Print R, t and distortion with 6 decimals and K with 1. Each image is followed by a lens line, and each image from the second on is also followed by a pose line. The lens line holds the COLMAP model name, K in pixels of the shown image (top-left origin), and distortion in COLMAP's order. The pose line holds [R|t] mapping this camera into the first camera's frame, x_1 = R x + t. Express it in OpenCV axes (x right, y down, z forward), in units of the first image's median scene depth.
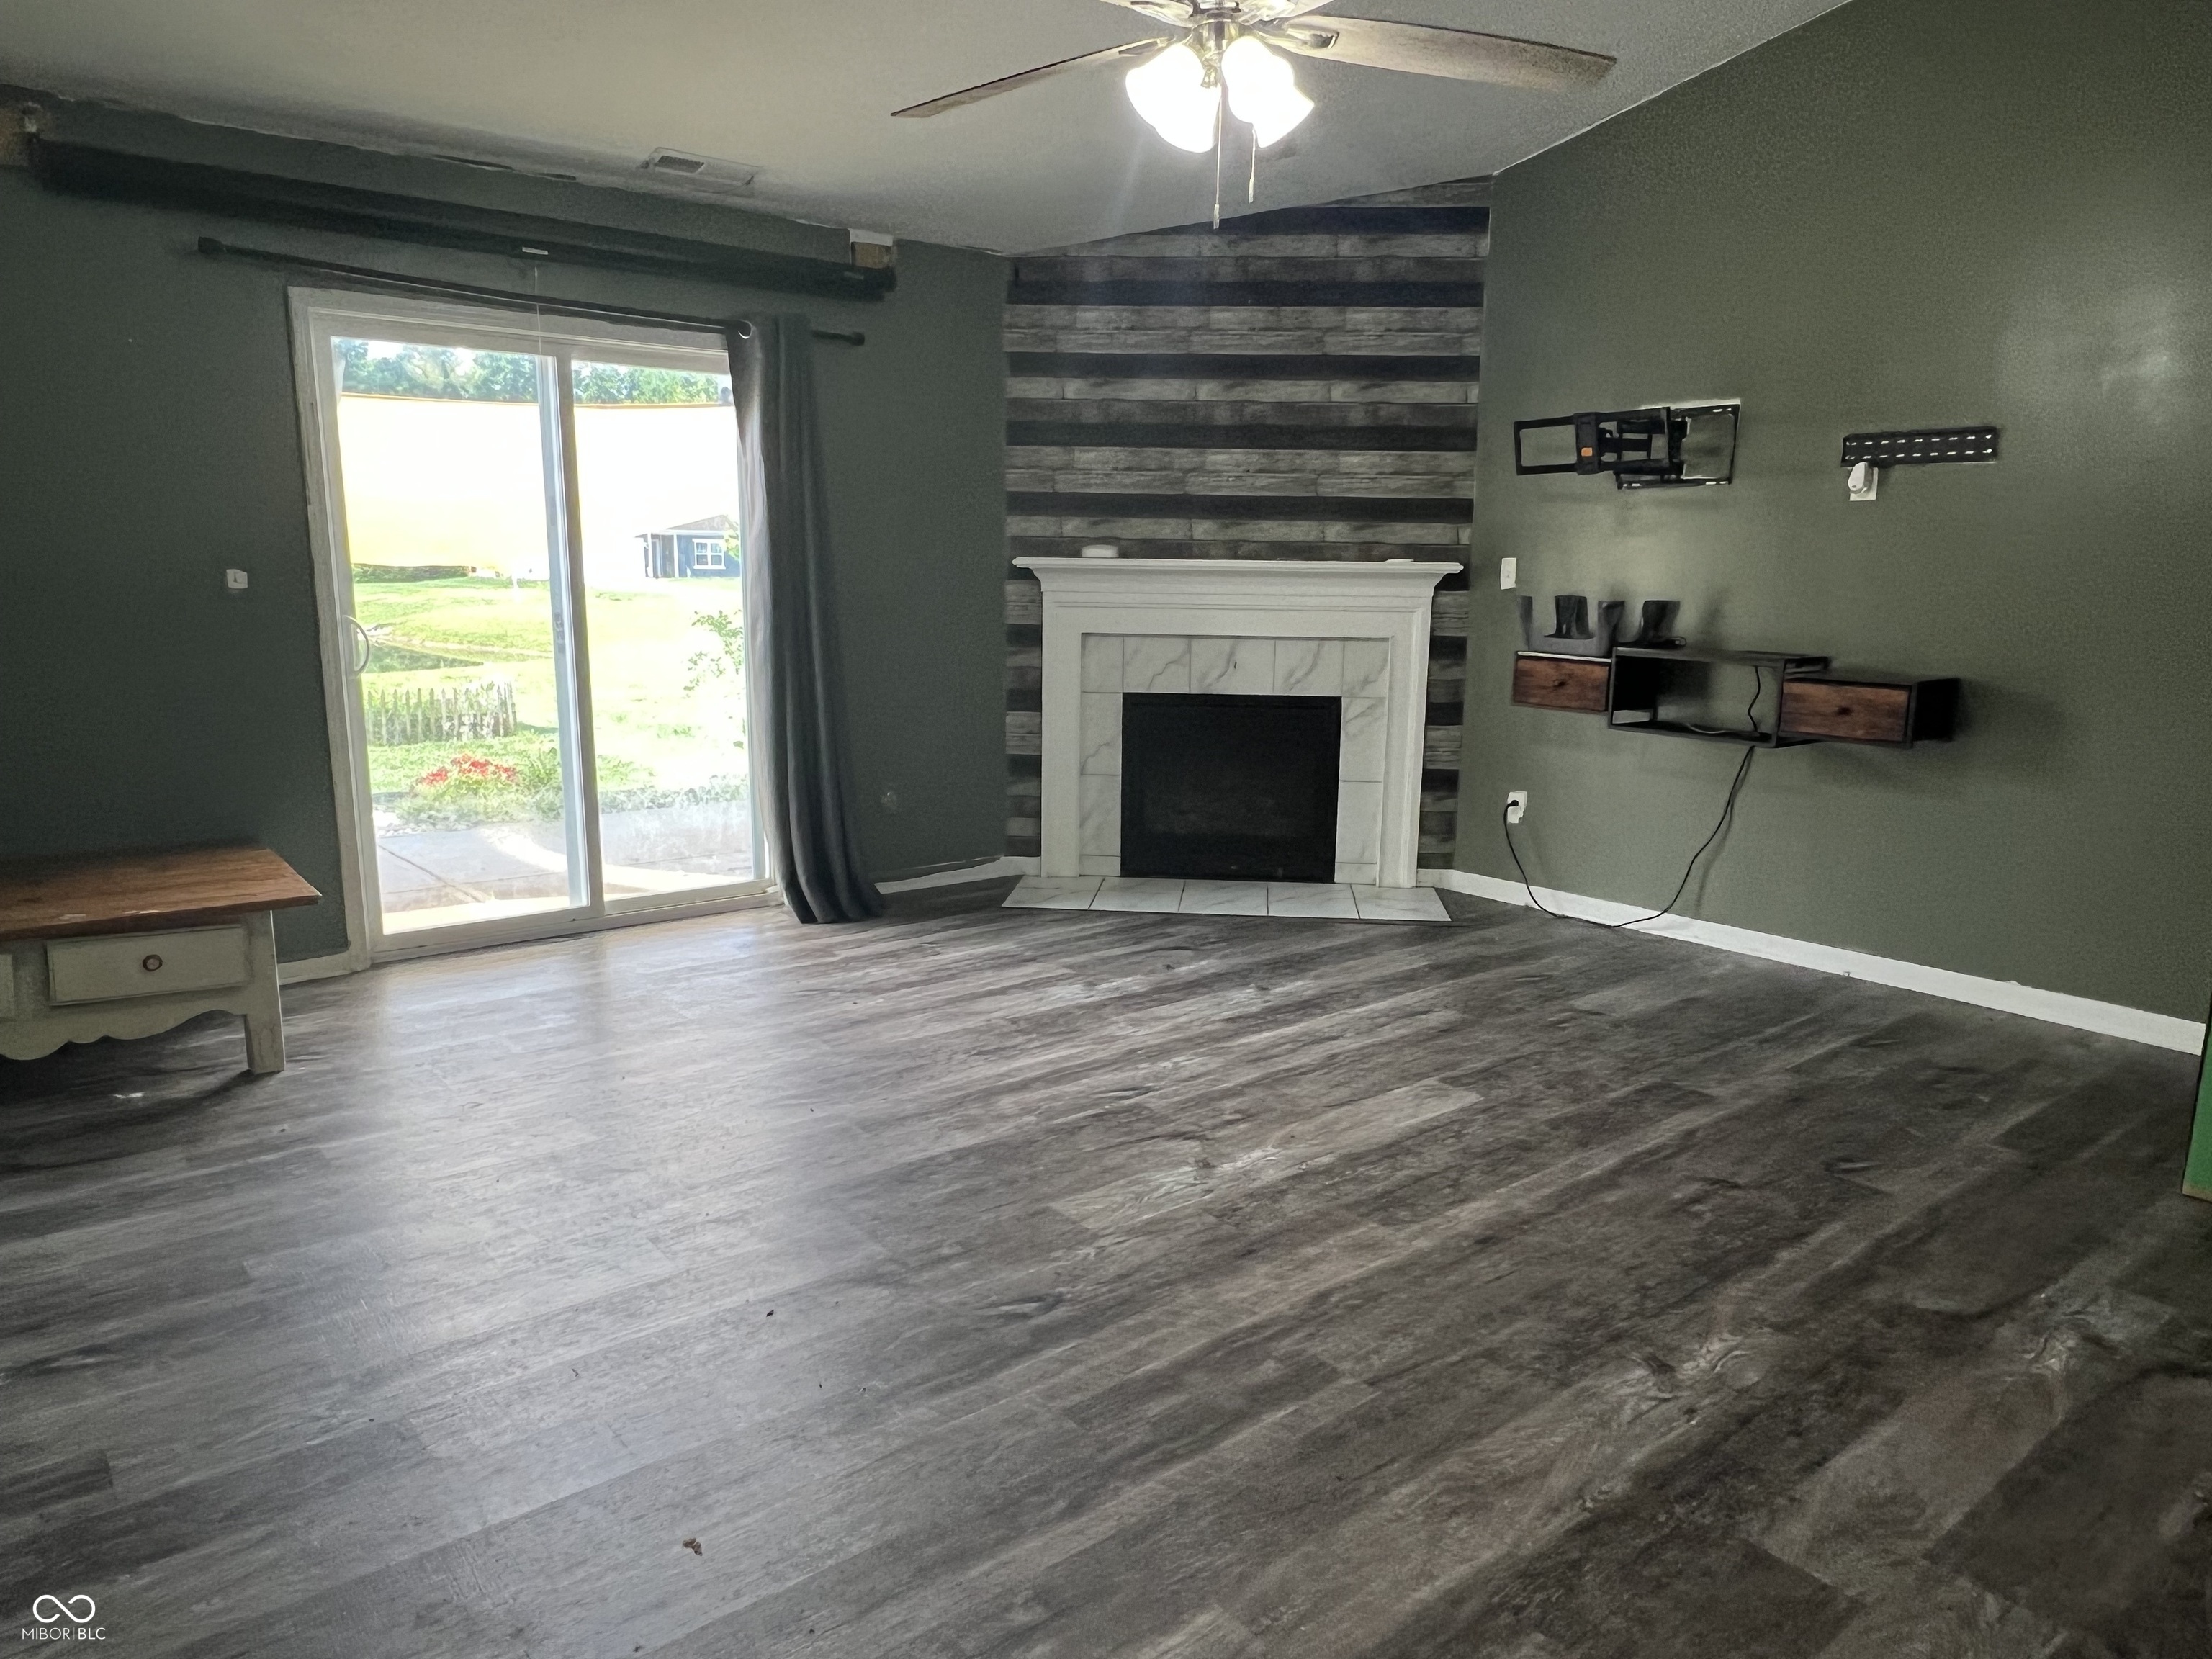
lens RADIAL K [[1457.7, 0, 1119.7], [0, 1457.7, 833.5], [0, 0, 1]] dist [-0.000294, 0.000490]
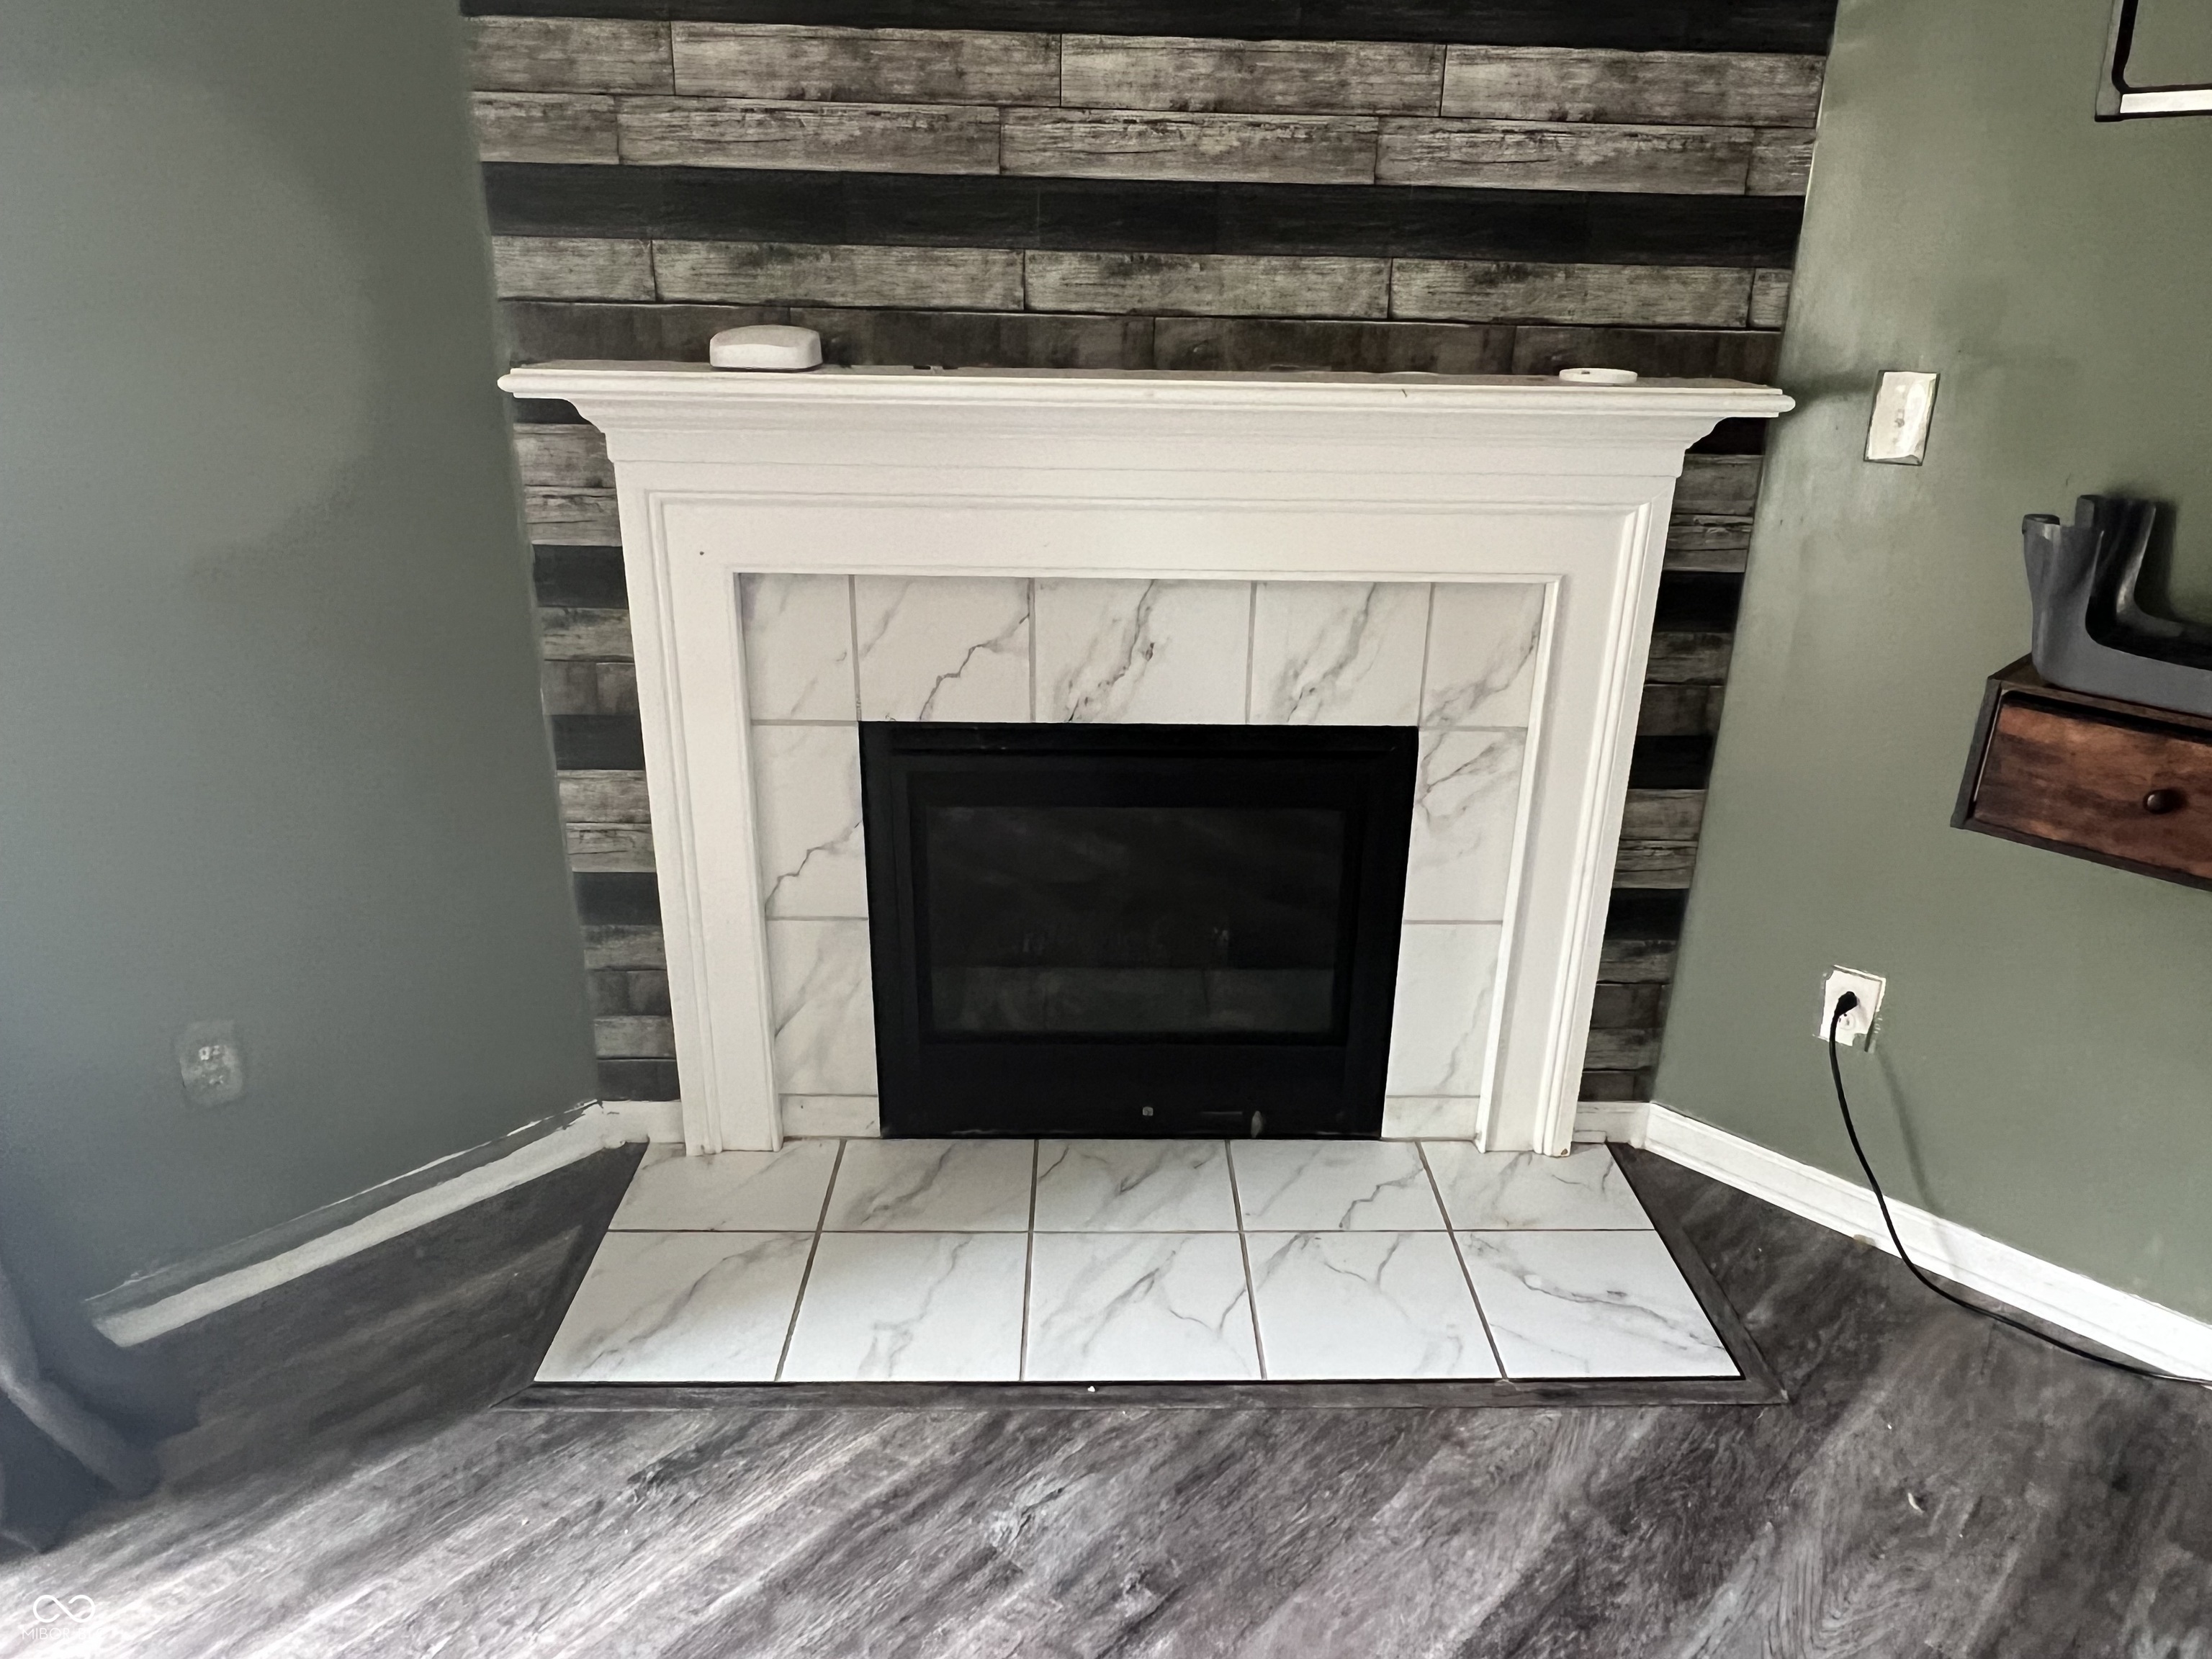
lens RADIAL K [[1491.4, 0, 1118.6], [0, 1491.4, 827.7], [0, 0, 1]] dist [0.002814, -0.000470]
pose [[0.992754, -0.039918, 0.113344, 0.025114], [0.017927, 0.981856, 0.188777, -0.144664], [-0.118823, -0.185377, 0.975457, 0.612553]]
